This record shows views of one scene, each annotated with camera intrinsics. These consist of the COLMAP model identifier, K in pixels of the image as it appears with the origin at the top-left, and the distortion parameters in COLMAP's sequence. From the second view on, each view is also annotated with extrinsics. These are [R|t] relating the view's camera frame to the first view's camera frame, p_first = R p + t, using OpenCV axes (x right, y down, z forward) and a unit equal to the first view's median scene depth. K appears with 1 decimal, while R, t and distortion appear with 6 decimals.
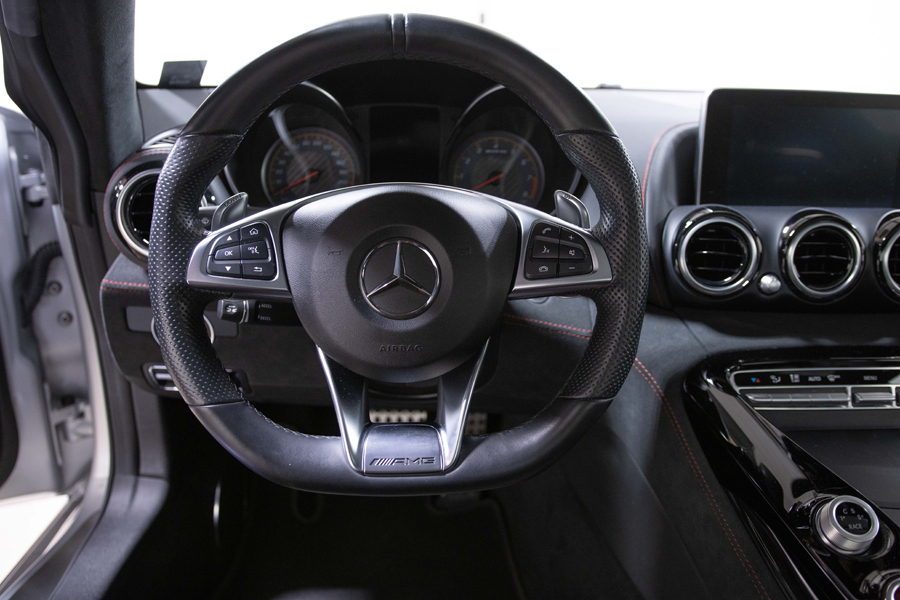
lens RADIAL K [[753.8, 0, 450.0], [0, 753.8, 300.0], [0, 0, 1]] dist [-0.059841, 0.008721]
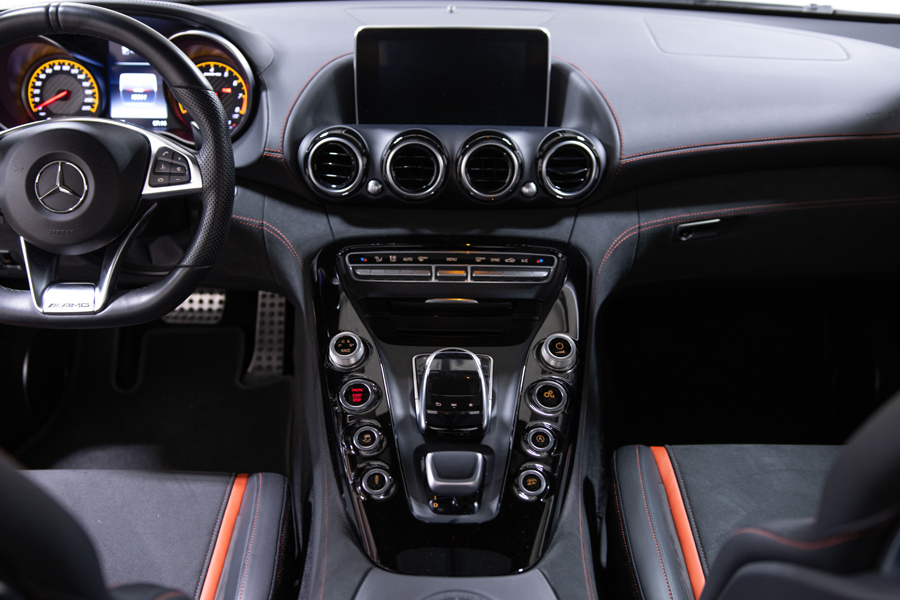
lens RADIAL K [[1010.9, 0, 450.0], [0, 1010.9, 300.0], [0, 0, 1]] dist [-0.028598, 0.028262]
pose [[0.999158, 0.011404, -0.039401, 0.638149], [-0.006609, 0.992782, 0.119749, -0.039259], [0.040482, -0.119387, 0.992022, -0.808452]]
